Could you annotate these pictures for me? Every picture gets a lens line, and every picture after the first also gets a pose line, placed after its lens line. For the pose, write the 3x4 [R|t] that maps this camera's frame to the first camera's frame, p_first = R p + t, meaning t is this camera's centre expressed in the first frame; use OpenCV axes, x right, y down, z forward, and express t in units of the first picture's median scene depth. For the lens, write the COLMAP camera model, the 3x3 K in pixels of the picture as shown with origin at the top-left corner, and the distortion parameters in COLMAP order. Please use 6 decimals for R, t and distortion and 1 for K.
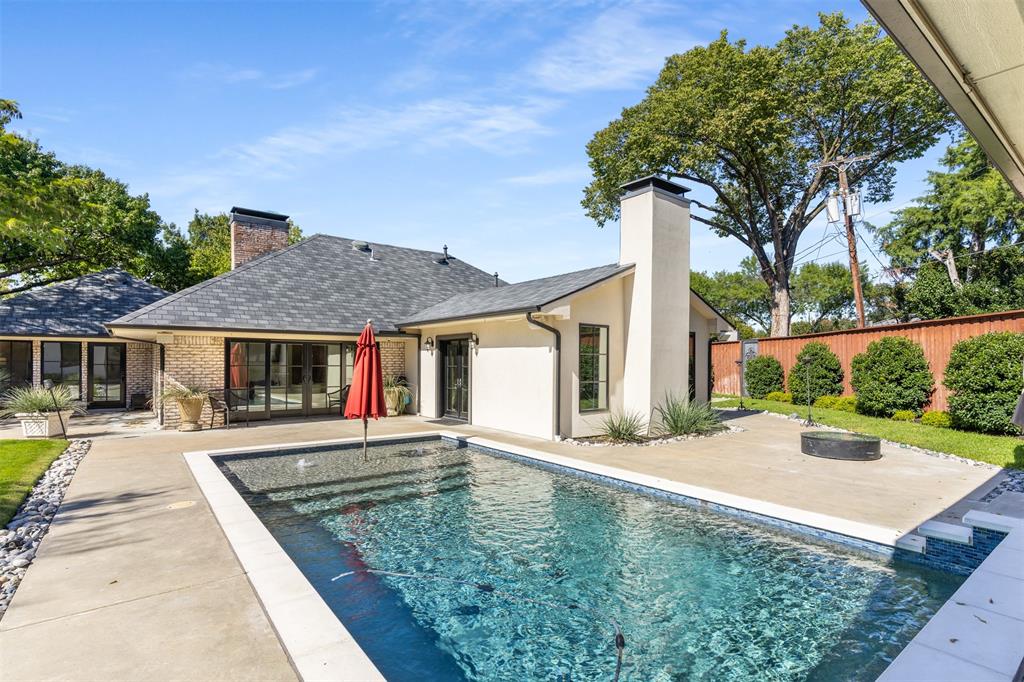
lens RADIAL K [[501.6, 0, 512.0], [0, 501.6, 341.0], [0, 0, 1]] dist [0.002975, 0.000677]
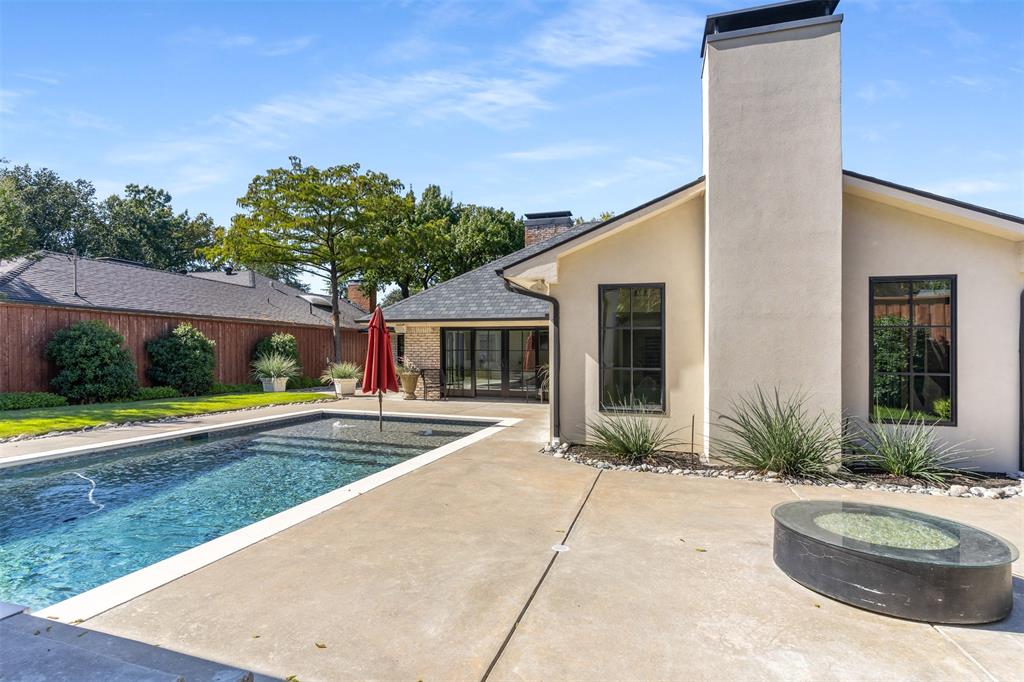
lens RADIAL K [[520.0, 0, 508.7], [0, 520.0, 347.5], [0, 0, 1]] dist [0.000403, 0.000283]
pose [[0.571431, -0.009158, -0.820599, 0.575719], [0.028071, 0.999571, 0.008393, 0.037341], [0.820170, -0.027831, 0.571443, 0.413005]]
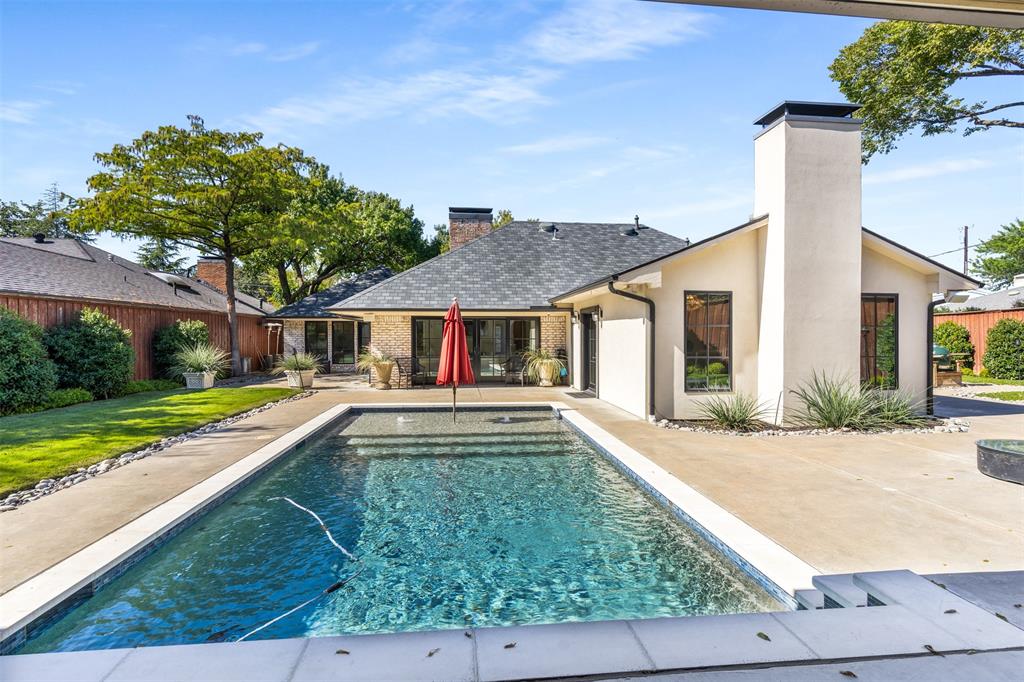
lens RADIAL K [[498.1, 0, 513.4], [0, 498.1, 327.2], [0, 0, 1]] dist [0.001823, 0.000021]
pose [[0.850481, -0.011516, -0.525880, 0.294874], [0.024432, 0.999546, 0.017624, 0.005064], [0.525438, -0.027837, 0.850376, 0.083674]]
